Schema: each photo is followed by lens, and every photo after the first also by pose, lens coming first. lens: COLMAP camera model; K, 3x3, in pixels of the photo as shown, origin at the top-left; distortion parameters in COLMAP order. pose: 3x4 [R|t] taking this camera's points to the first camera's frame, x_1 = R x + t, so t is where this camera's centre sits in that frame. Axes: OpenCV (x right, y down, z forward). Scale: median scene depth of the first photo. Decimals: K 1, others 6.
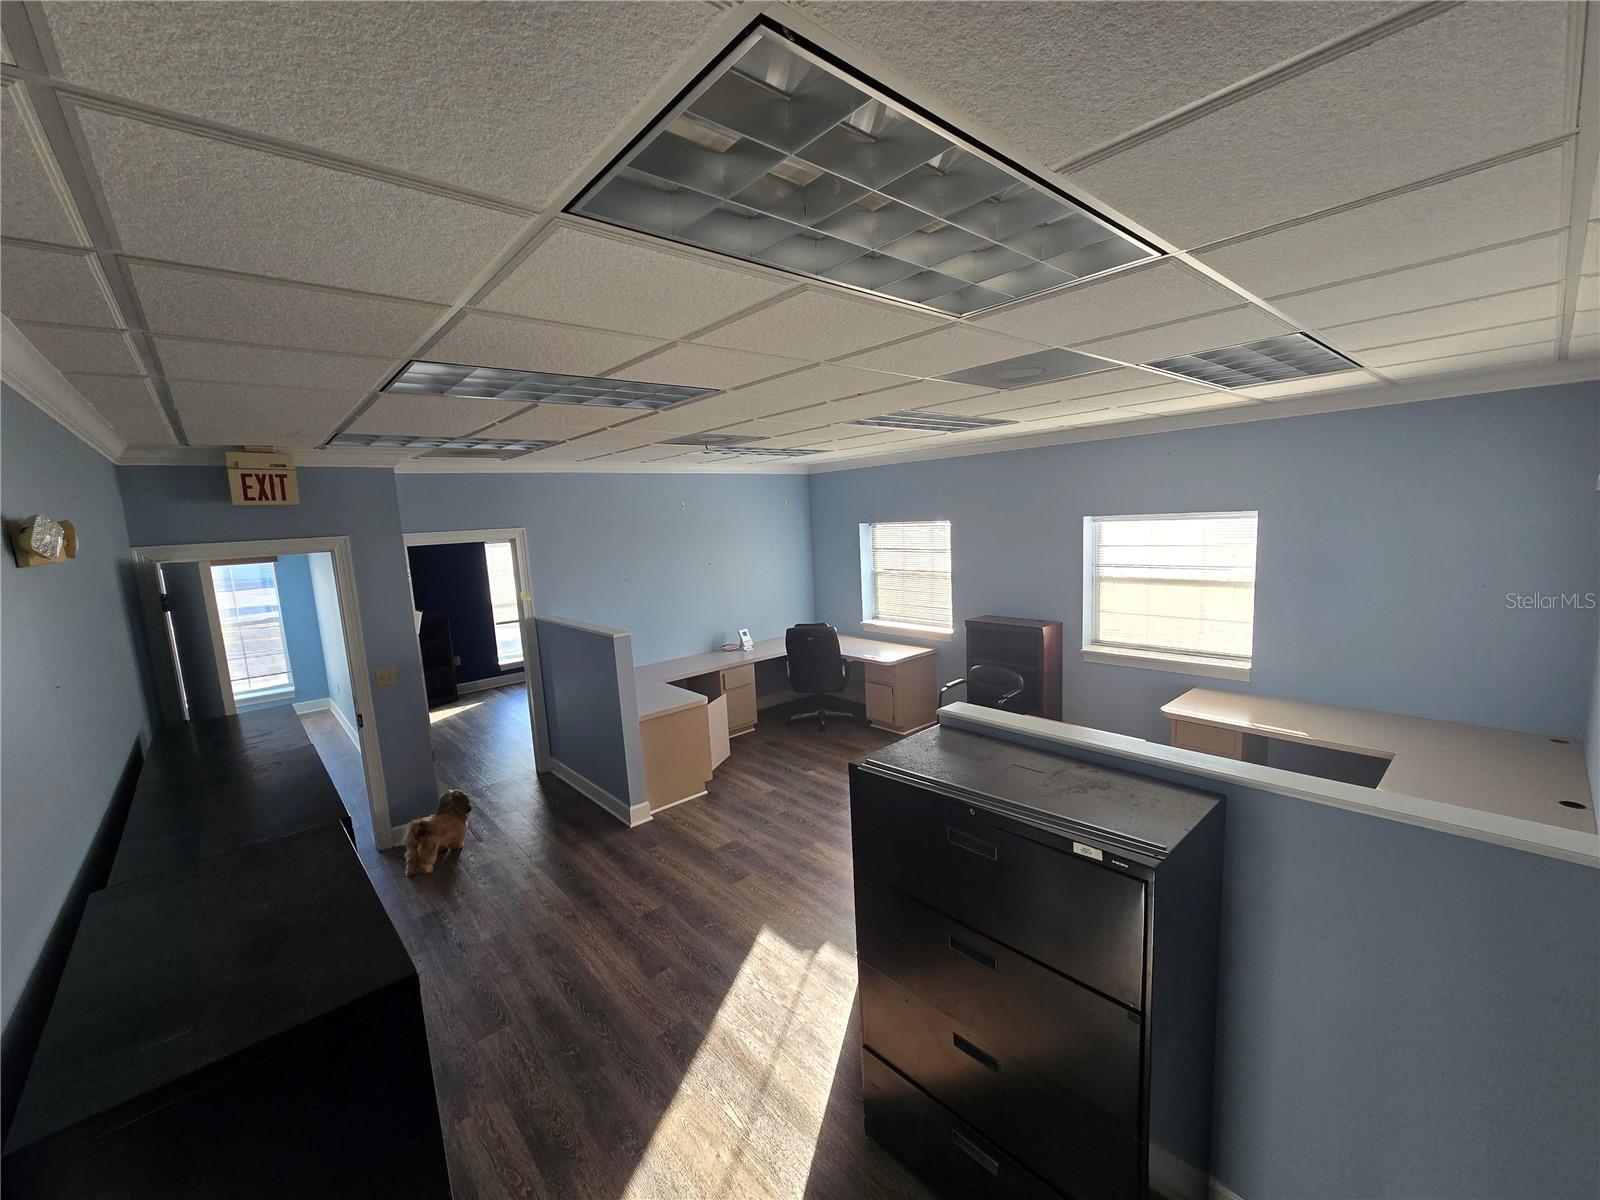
lens RADIAL K [[651.0, 0, 811.8], [0, 651.0, 607.1], [0, 0, 1]] dist [0.008150, 0.002405]
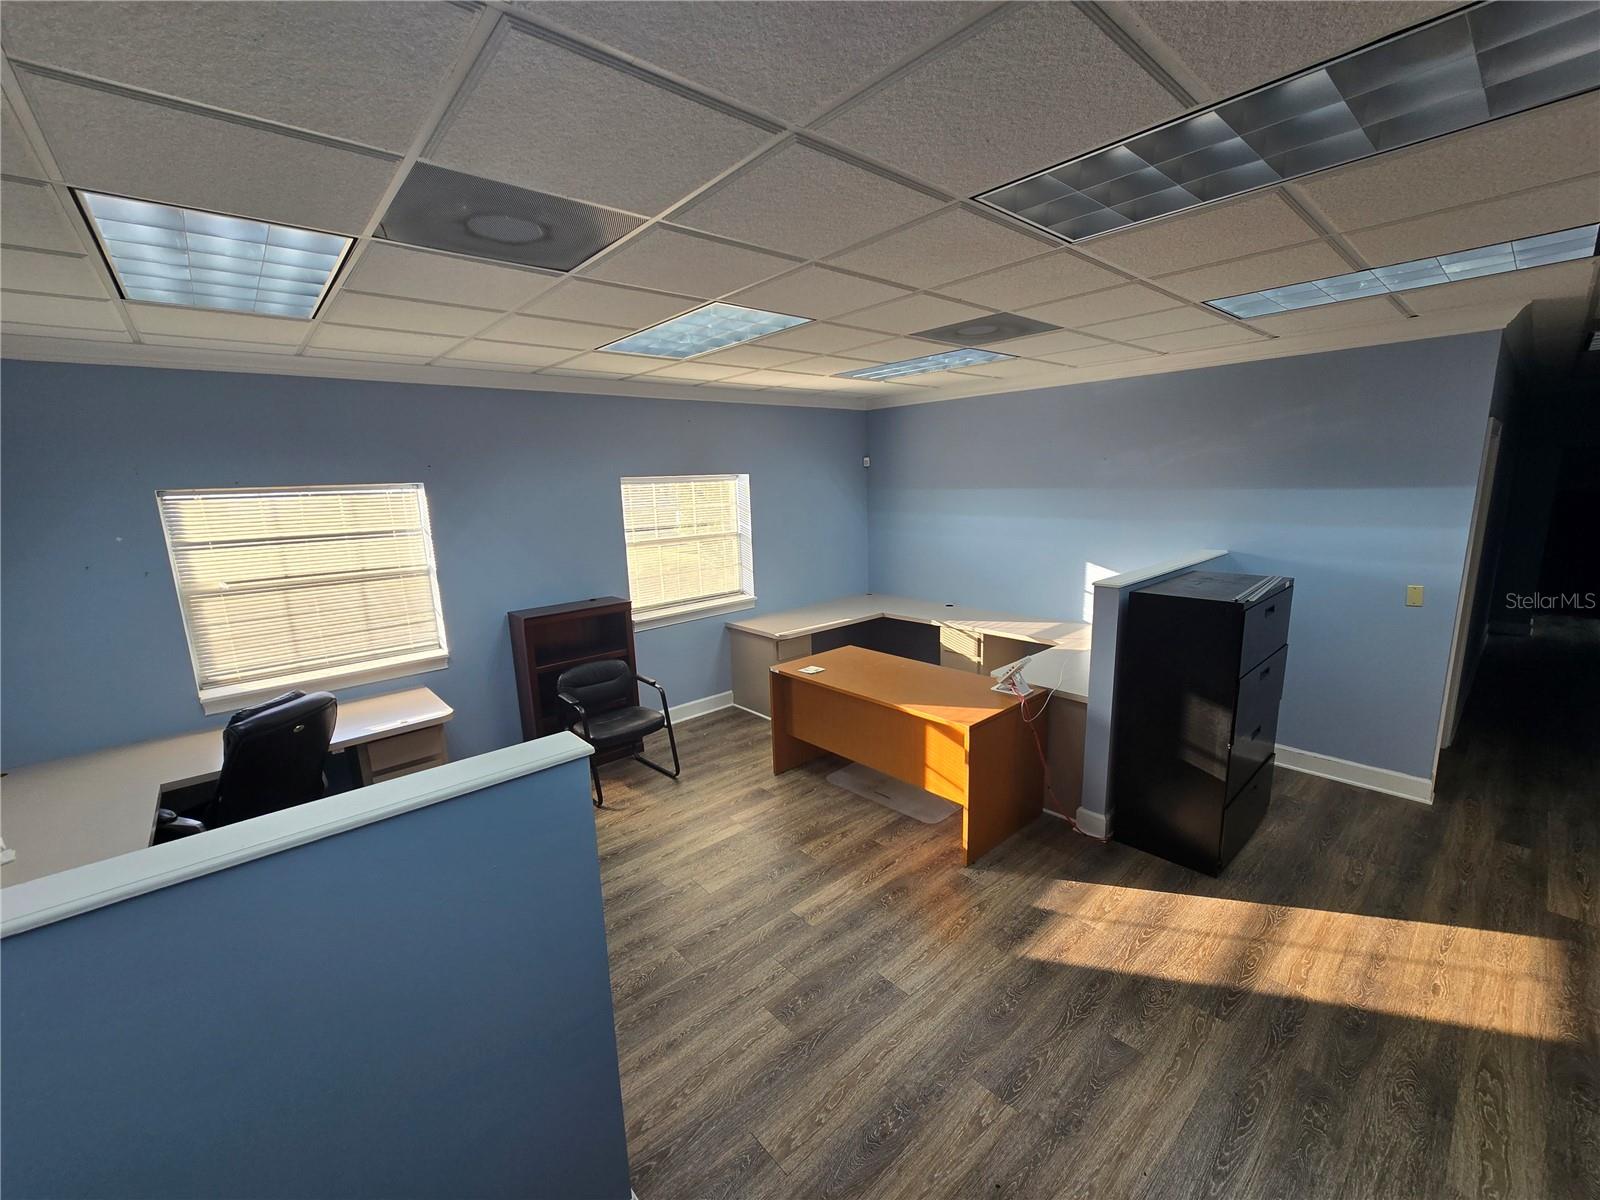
lens RADIAL K [[651.0, 0, 807.4], [0, 651.0, 600.6], [0, 0, 1]] dist [0.008150, 0.002405]
pose [[0.009297, -0.141870, 0.989842, -0.638933], [0.176211, 0.974626, 0.138034, -0.060340], [-0.984309, 0.173138, 0.034060, 0.892954]]
